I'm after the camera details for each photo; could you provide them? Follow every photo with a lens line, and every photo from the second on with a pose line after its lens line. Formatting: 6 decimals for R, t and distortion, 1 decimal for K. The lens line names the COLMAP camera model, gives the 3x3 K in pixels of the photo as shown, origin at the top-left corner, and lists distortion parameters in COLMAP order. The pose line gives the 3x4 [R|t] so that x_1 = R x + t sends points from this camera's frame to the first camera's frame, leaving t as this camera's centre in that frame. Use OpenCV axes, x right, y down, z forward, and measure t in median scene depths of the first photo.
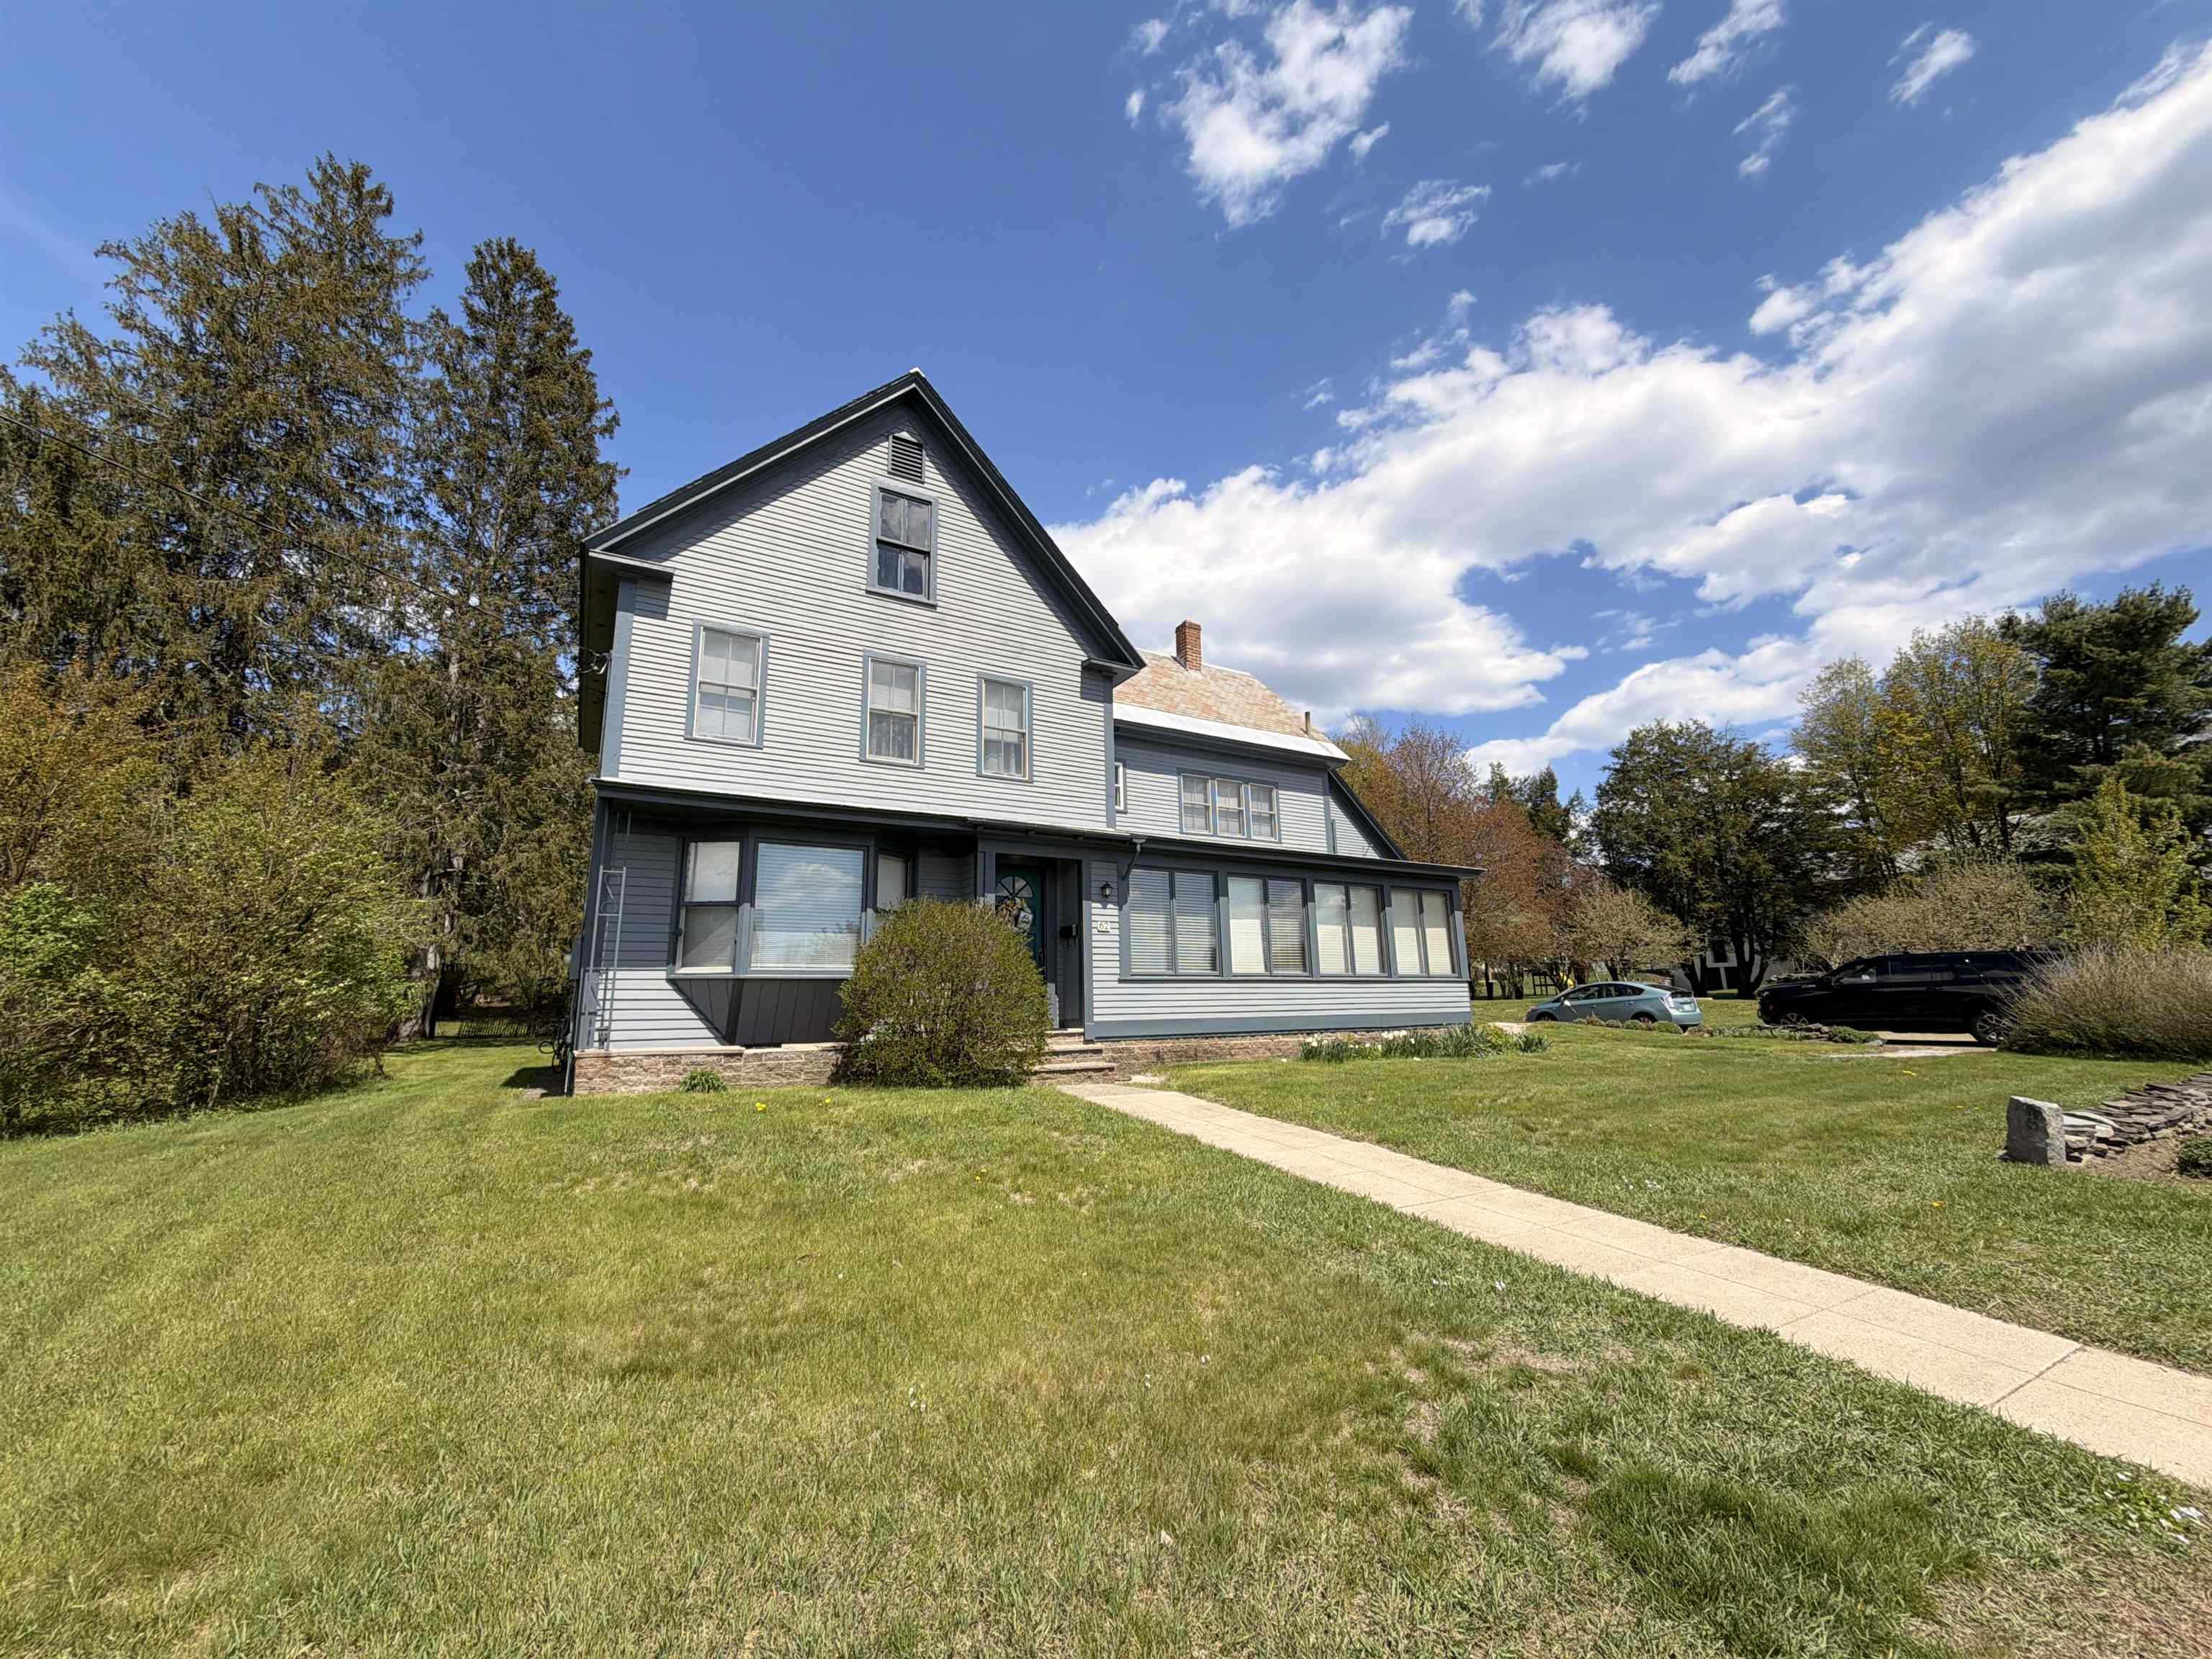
lens RADIAL K [[880.2, 0, 1106.0], [0, 880.2, 829.5], [0, 0, 1]] dist [0.000226, -0.000064]
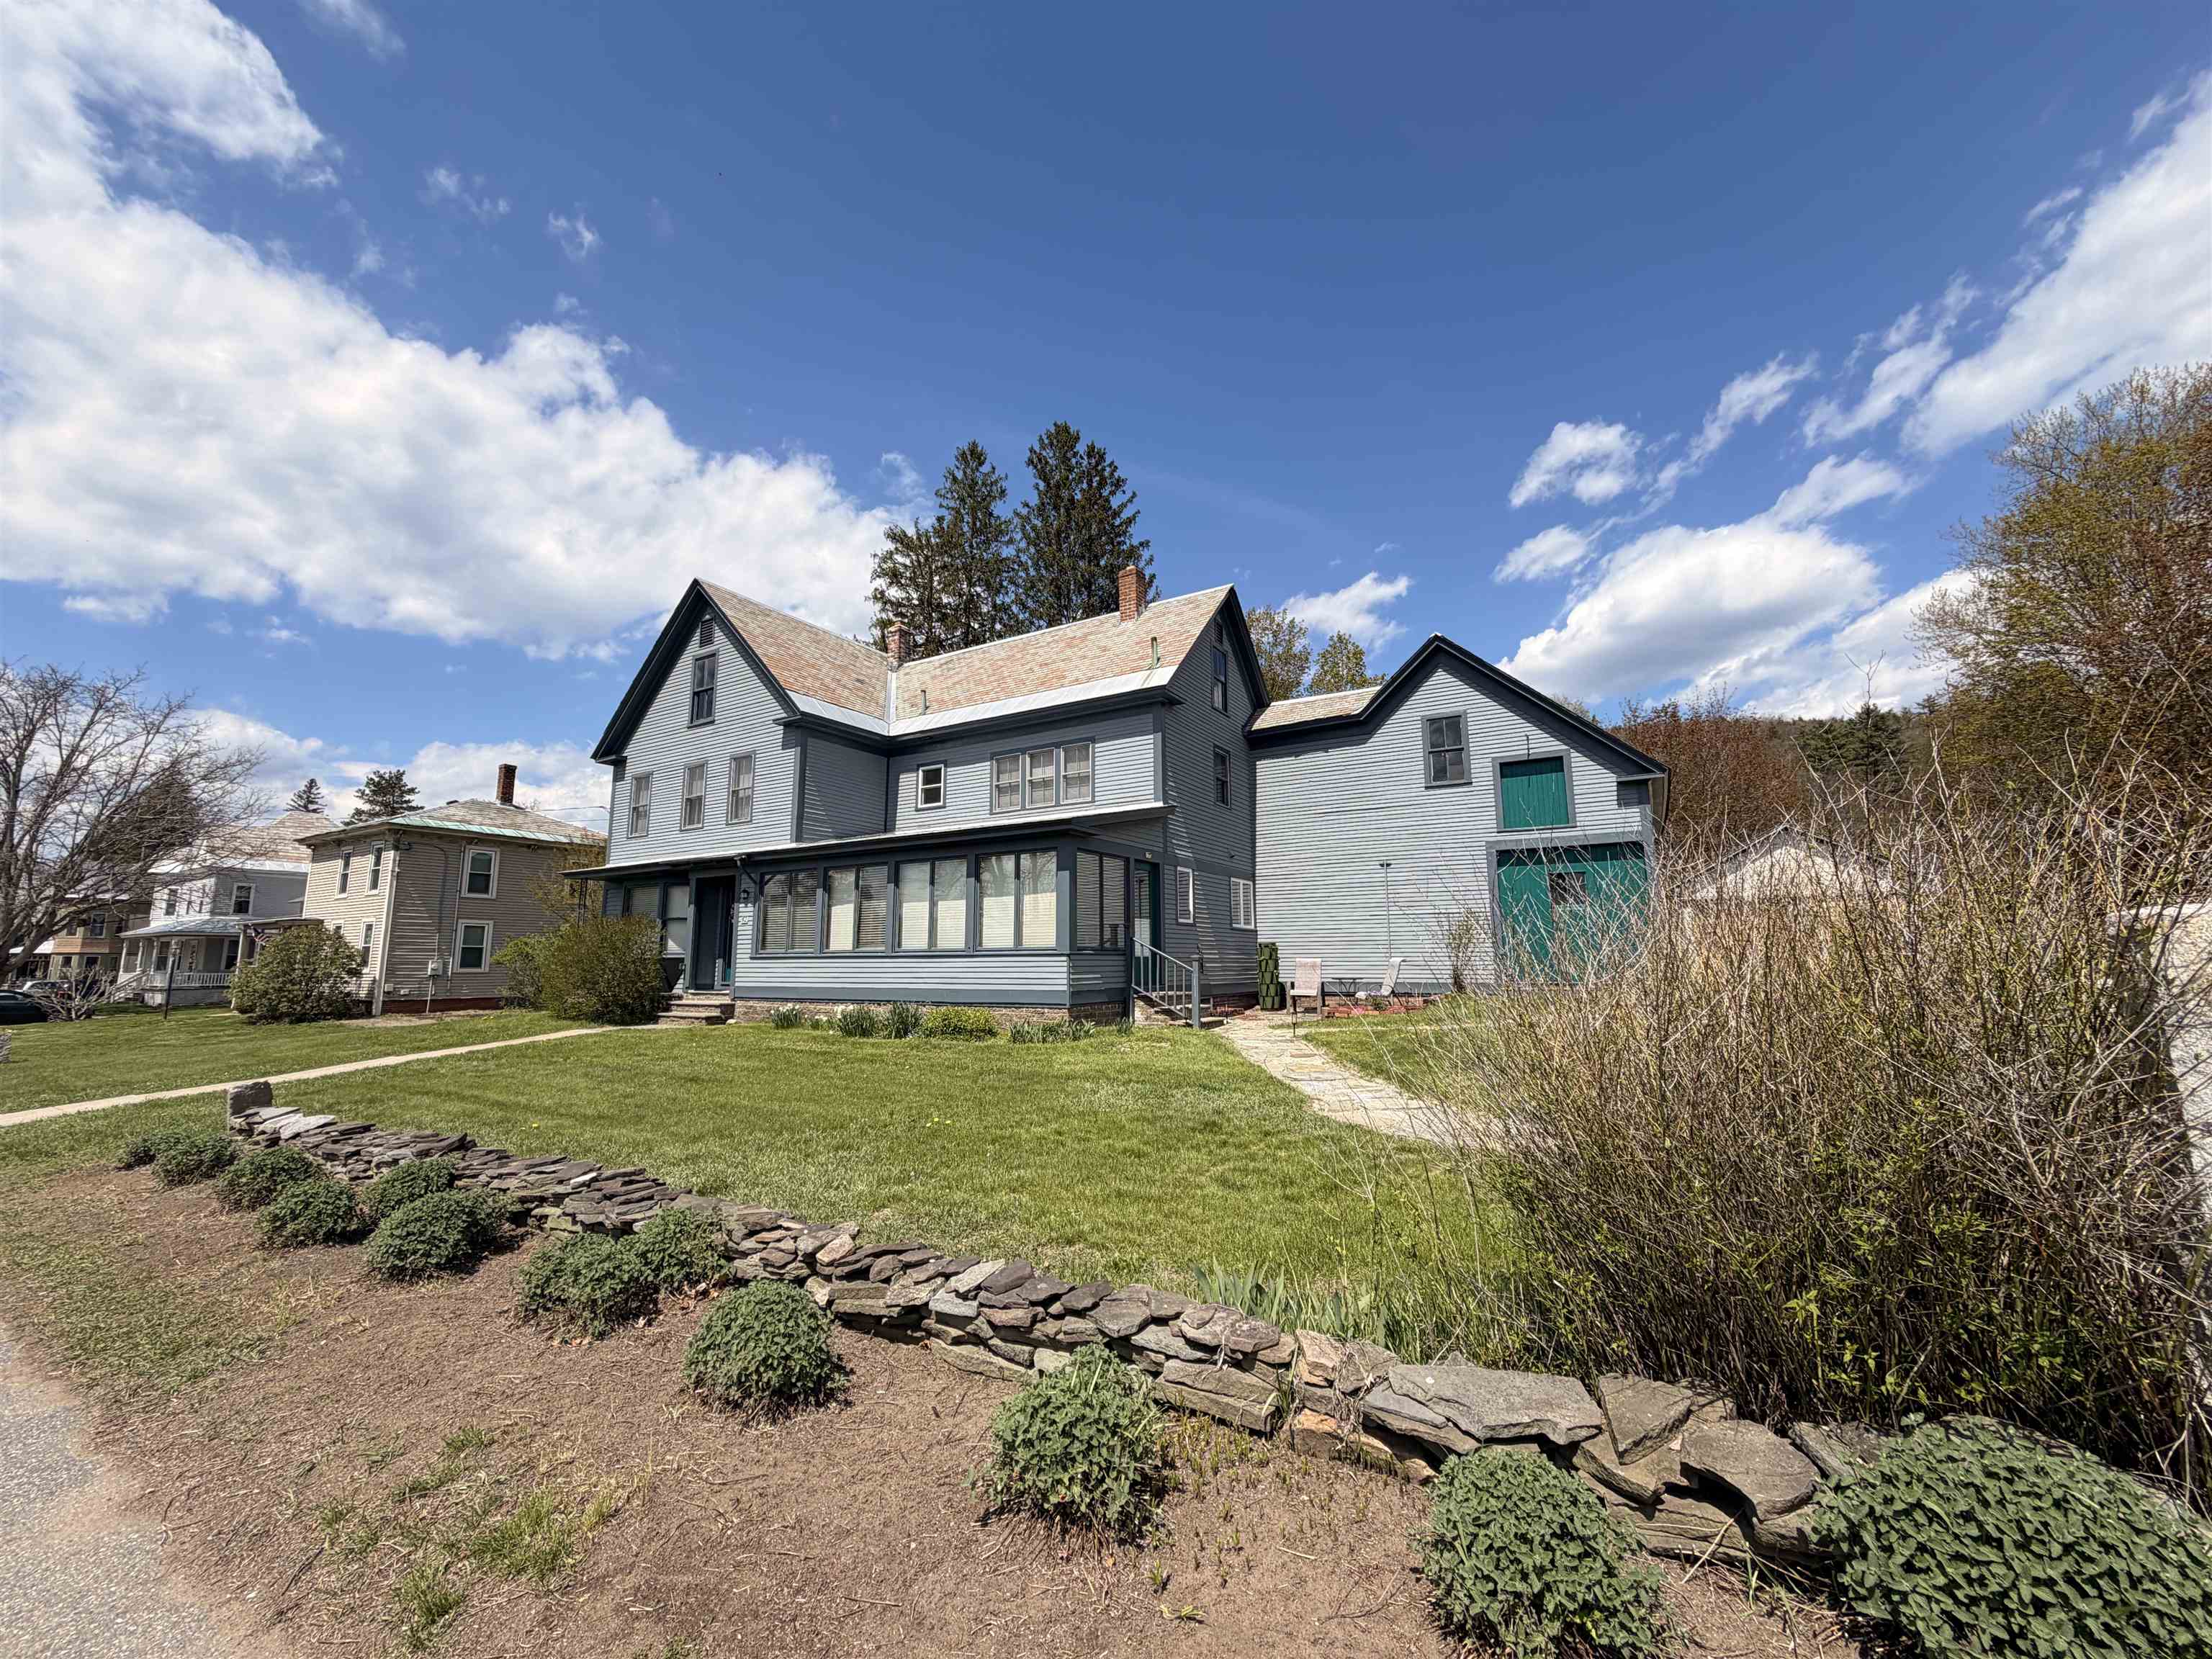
lens RADIAL K [[875.5, 0, 1106.0], [0, 875.5, 829.5], [0, 0, 1]] dist [0.002082, -0.000032]
pose [[0.469223, -0.113020, -0.875817, 1.486406], [0.175821, 0.983877, -0.032768, 0.112621], [0.865400, -0.138612, 0.481529, 0.819084]]
